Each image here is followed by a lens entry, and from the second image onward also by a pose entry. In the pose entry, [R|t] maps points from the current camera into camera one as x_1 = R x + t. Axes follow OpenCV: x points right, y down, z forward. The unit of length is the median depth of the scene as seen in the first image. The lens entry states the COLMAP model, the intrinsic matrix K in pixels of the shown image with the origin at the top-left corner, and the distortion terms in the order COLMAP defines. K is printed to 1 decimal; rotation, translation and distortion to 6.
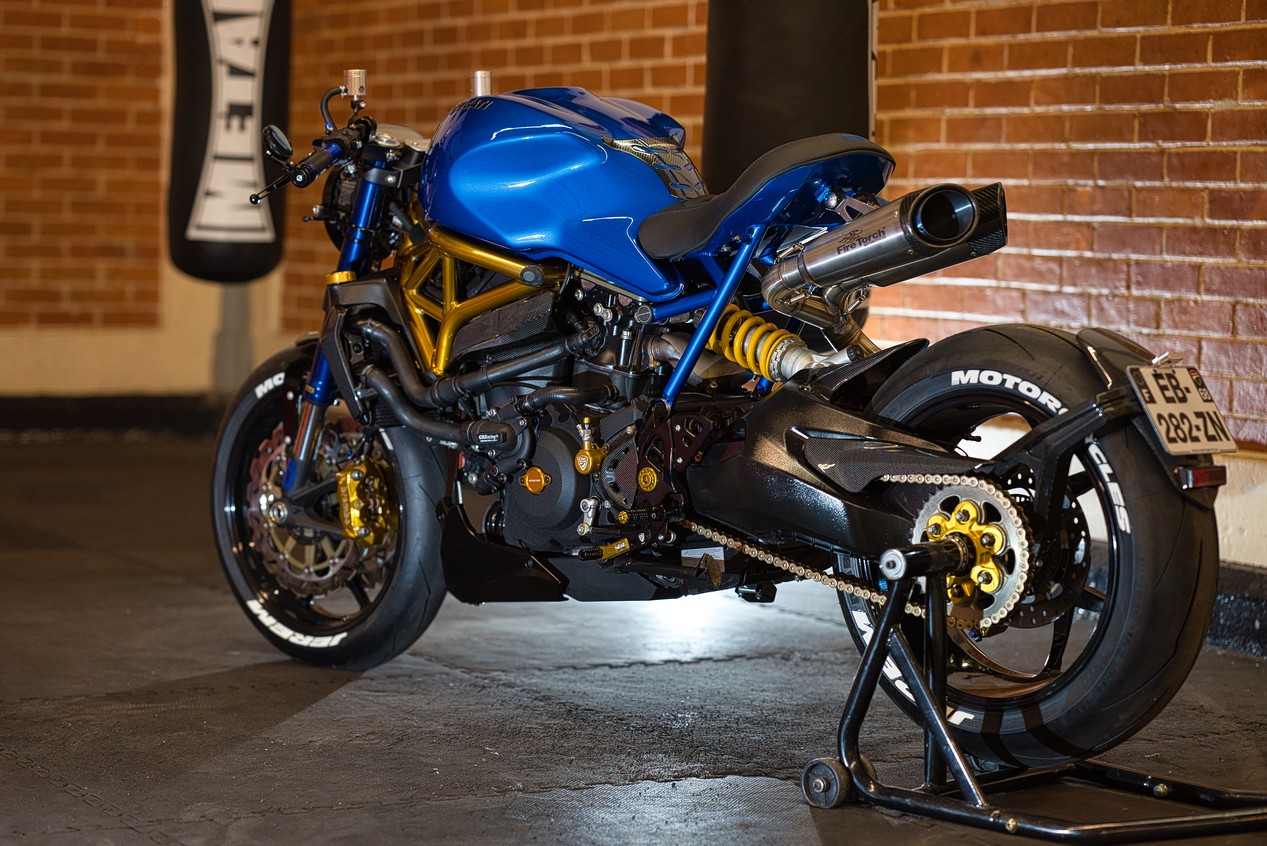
lens RADIAL K [[3107.9, 0, 647.3], [0, 3107.9, 421.1], [0, 0, 1]] dist [0.127833, 0.000000]
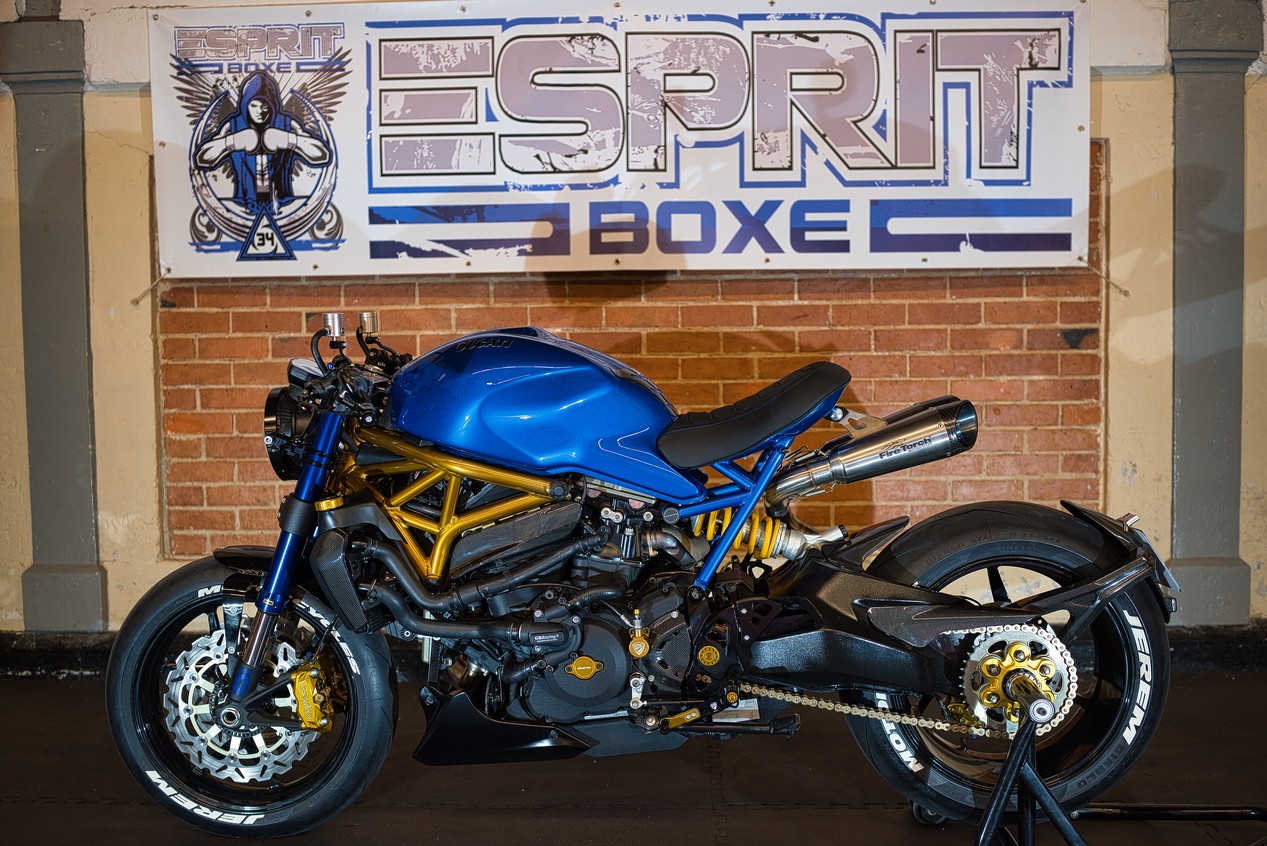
lens RADIAL K [[1221.9, 0, 629.4], [0, 1221.9, 426.6], [0, 0, 1]] dist [-0.040025, 0.000000]
pose [[0.769025, -0.071916, 0.635160, -0.307077], [0.074173, 0.996978, 0.023078, -0.079986], [-0.634901, 0.029364, 0.772036, 0.642880]]
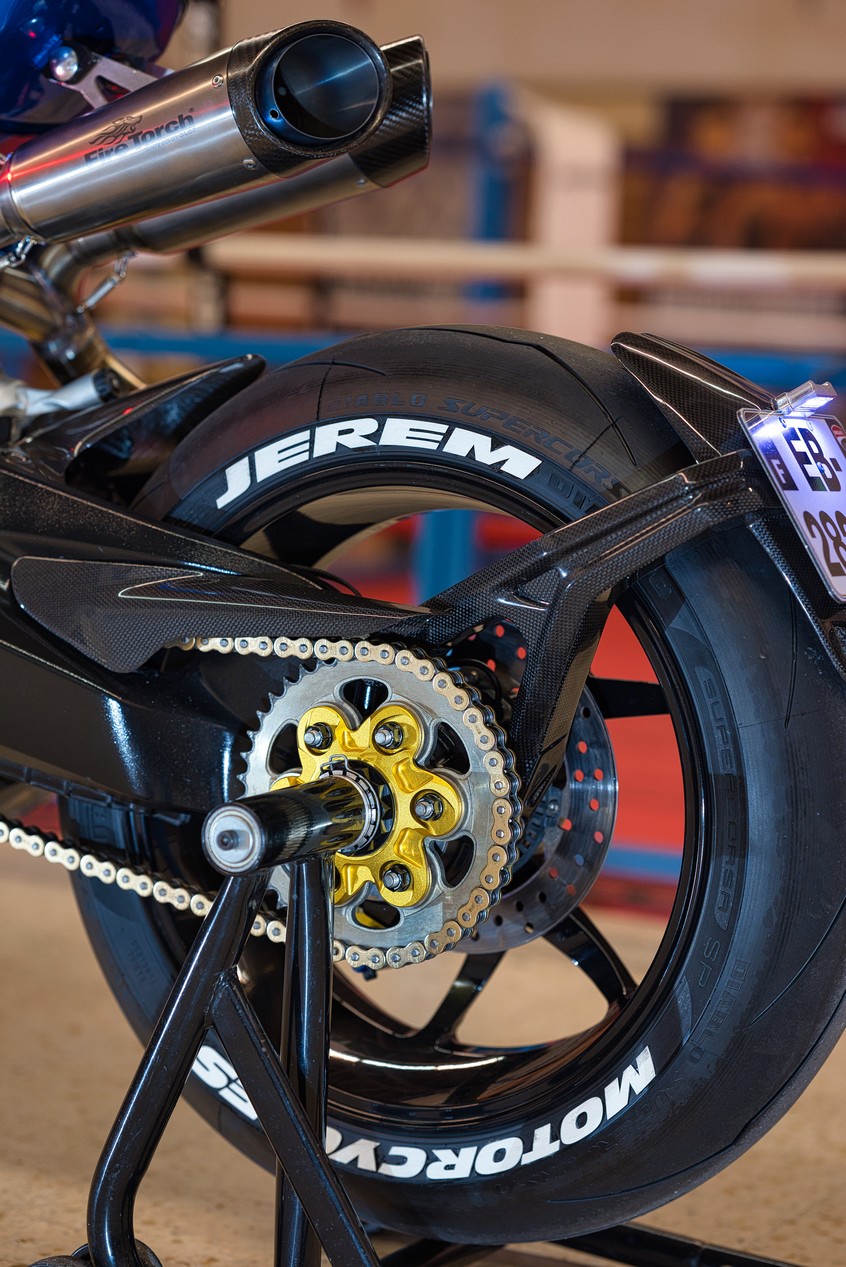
lens RADIAL K [[3107.9, 0, 412.5], [0, 3107.9, 629.8], [0, 0, 1]] dist [0.127833, 0.000000]
pose [[0.973202, 0.008210, 0.229807, 0.001022], [-0.013539, 0.999675, 0.021621, 0.005179], [-0.229555, -0.024153, 0.972996, 0.493033]]
